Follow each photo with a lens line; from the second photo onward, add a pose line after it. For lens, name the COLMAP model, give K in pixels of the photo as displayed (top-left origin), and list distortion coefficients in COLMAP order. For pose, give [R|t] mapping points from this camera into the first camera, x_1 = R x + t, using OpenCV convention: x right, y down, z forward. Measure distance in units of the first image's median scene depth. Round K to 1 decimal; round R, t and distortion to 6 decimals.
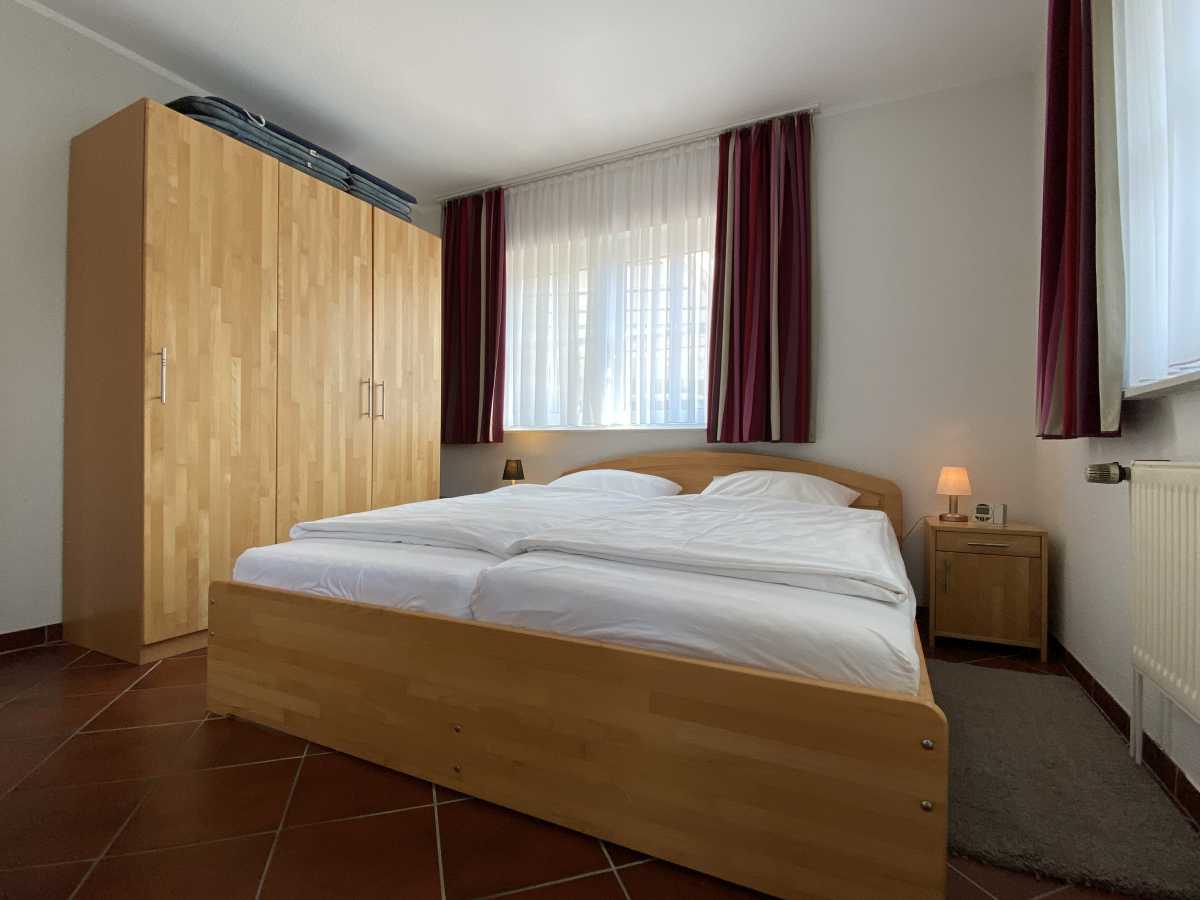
lens RADIAL K [[555.0, 0, 600.0], [0, 555.0, 450.0], [0, 0, 1]] dist [-0.002681, -0.000182]
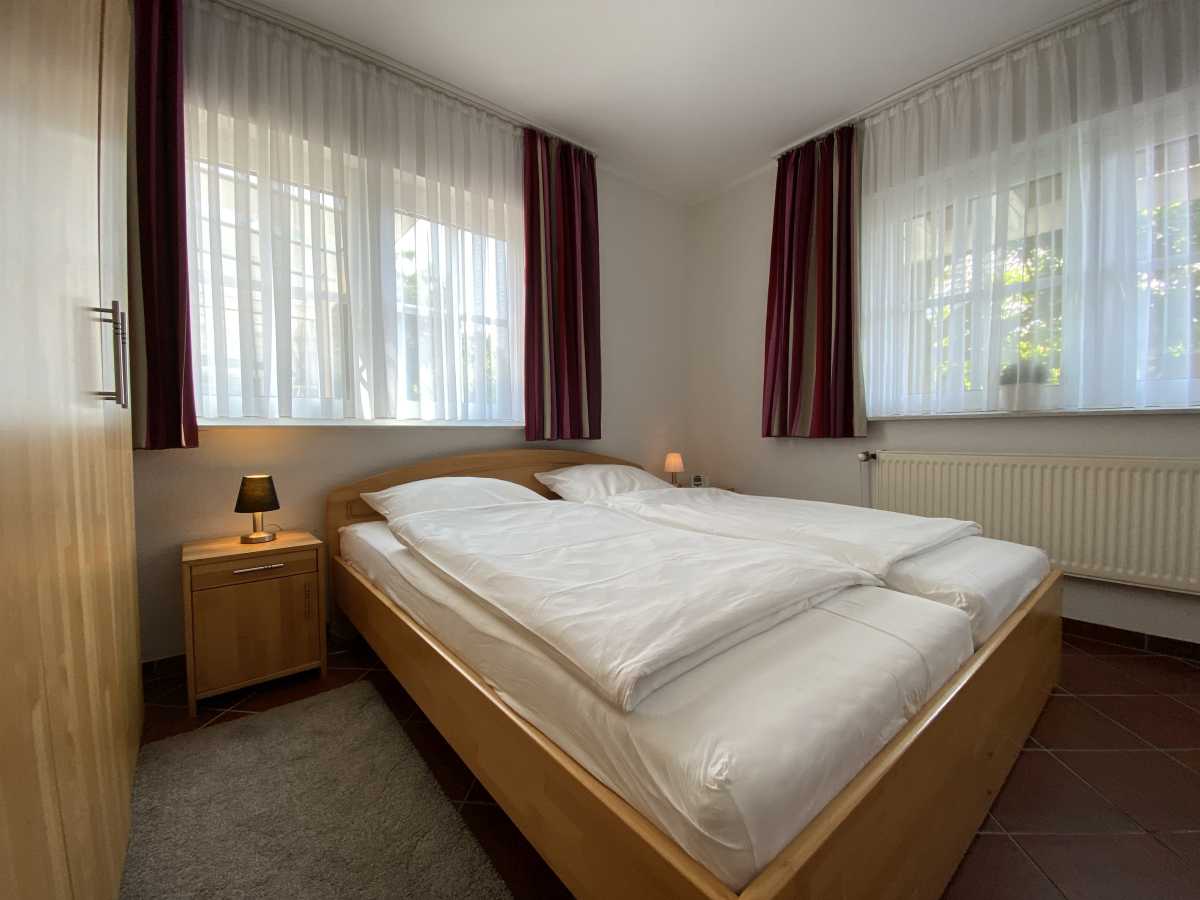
lens RADIAL K [[486.8, 0, 600.0], [0, 486.8, 450.0], [0, 0, 1]] dist [0.017967, -0.018389]
pose [[0.440225, -0.032106, 0.897313, -0.506541], [0.011590, 0.999480, 0.030076, -0.021198], [-0.897812, -0.002840, 0.440369, 0.483010]]
